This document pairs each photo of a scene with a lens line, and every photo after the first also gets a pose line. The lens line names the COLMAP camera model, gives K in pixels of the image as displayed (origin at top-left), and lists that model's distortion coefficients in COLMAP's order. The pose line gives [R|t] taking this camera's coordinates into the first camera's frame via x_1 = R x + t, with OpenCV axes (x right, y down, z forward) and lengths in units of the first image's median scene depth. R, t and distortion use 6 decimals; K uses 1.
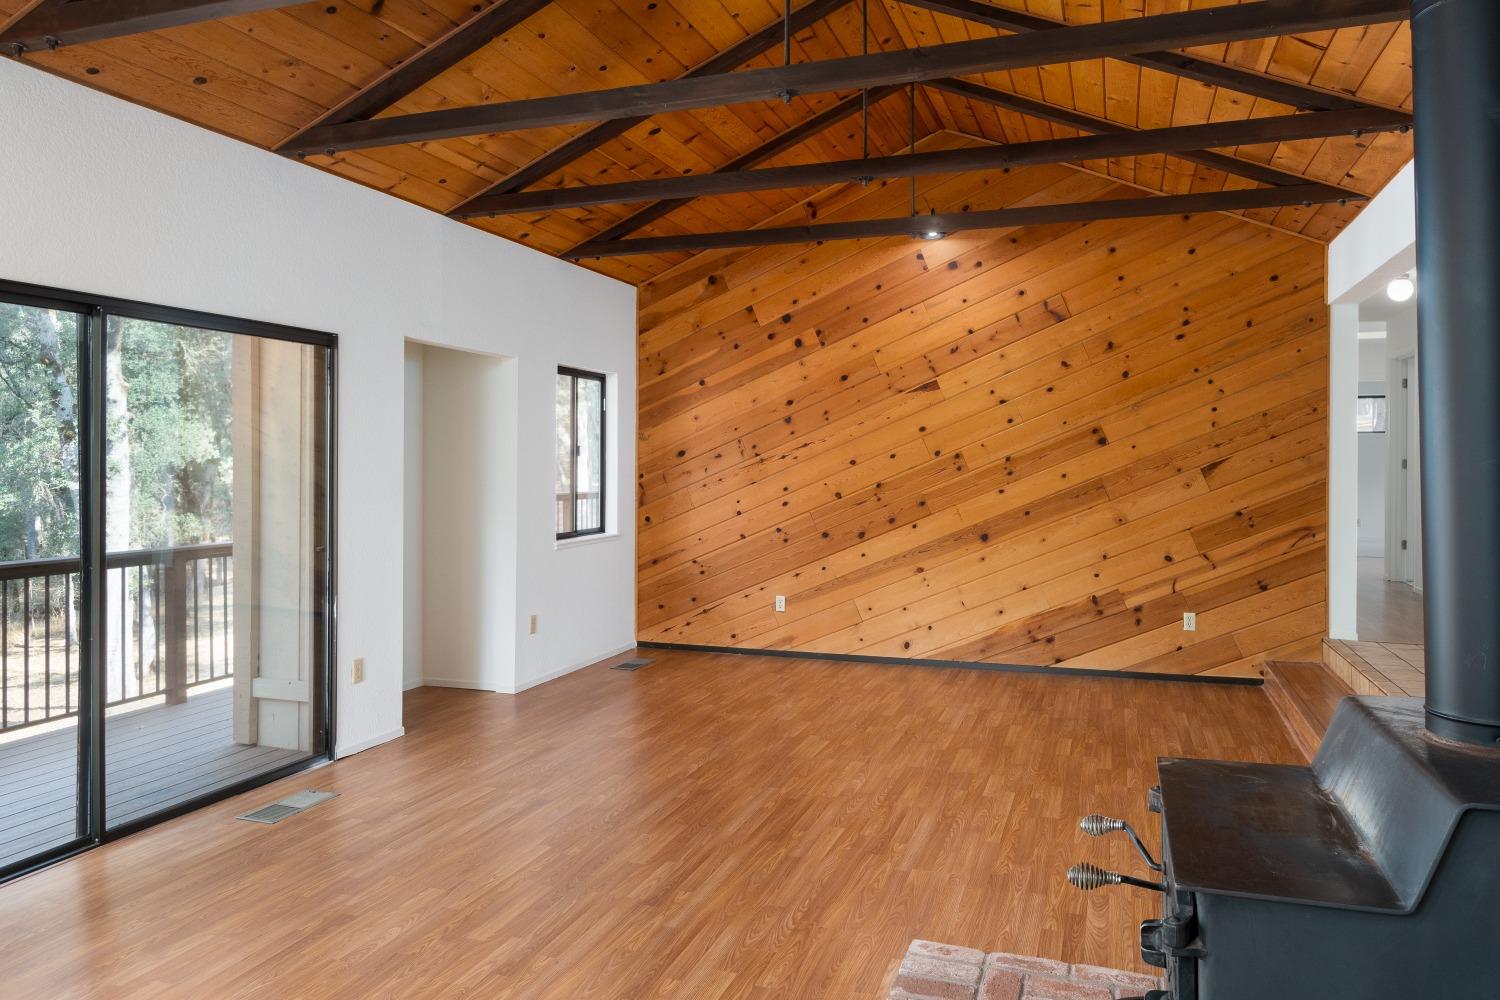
lens RADIAL K [[1028.1, 0, 752.6], [0, 1028.1, 455.8], [0, 0, 1]] dist [-0.002410, 0.000709]
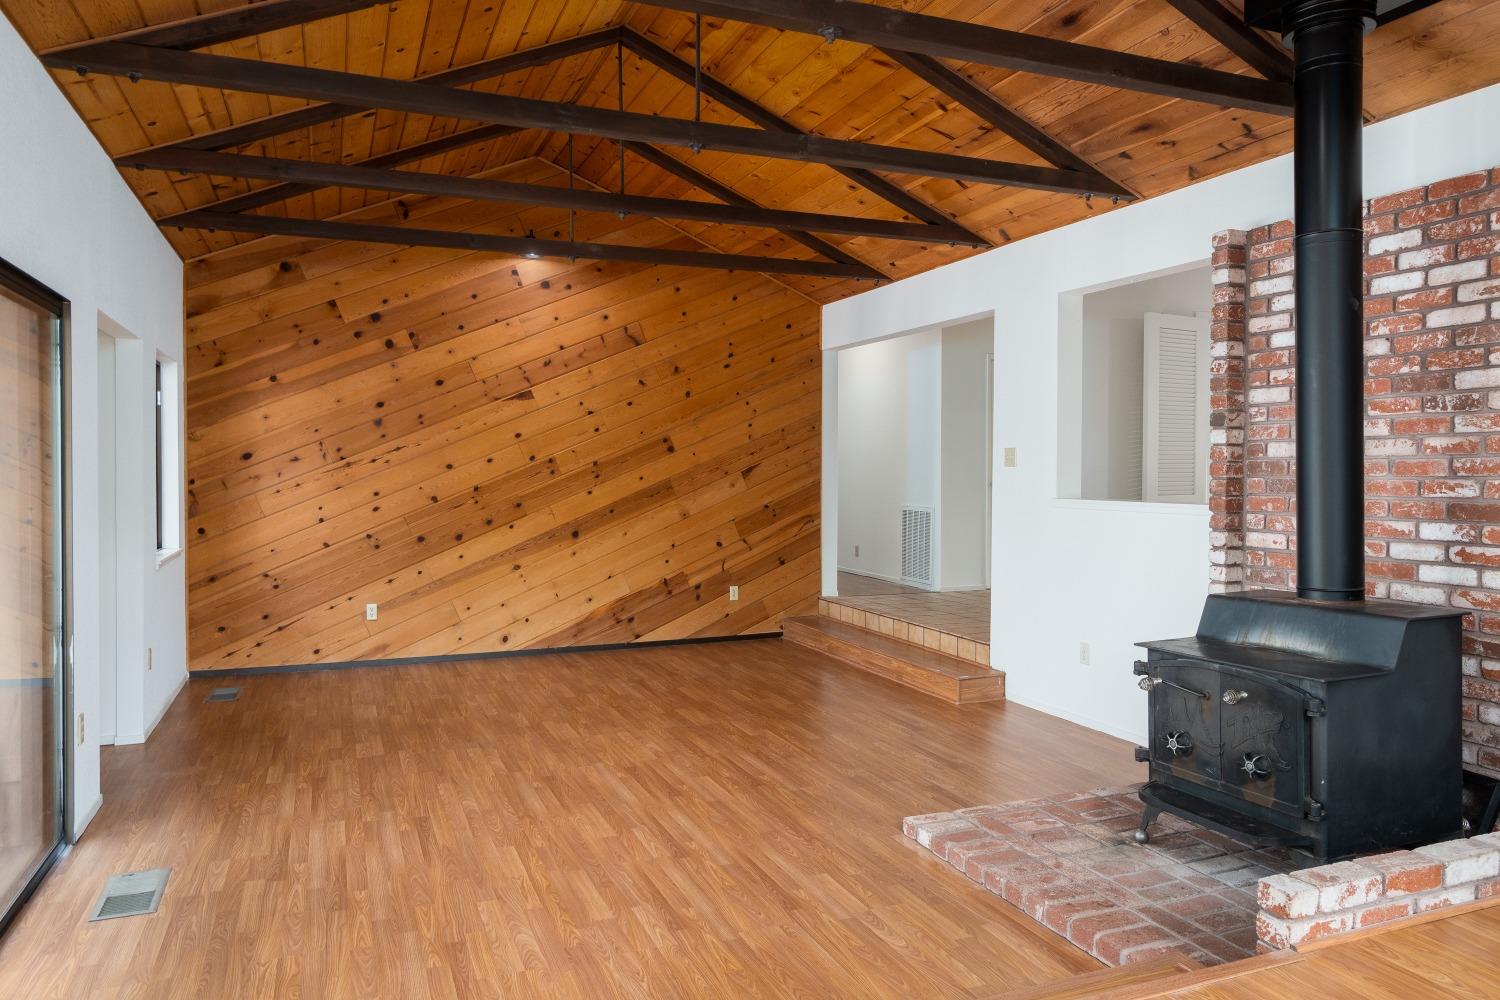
lens RADIAL K [[1028.1, 0, 713.8], [0, 1028.1, 481.6], [0, 0, 1]] dist [-0.002410, 0.000709]
pose [[0.755538, -0.008322, 0.655052, -0.399166], [-0.005149, 0.999813, 0.018640, 0.001077], [-0.655084, -0.017456, 0.755354, 0.063736]]
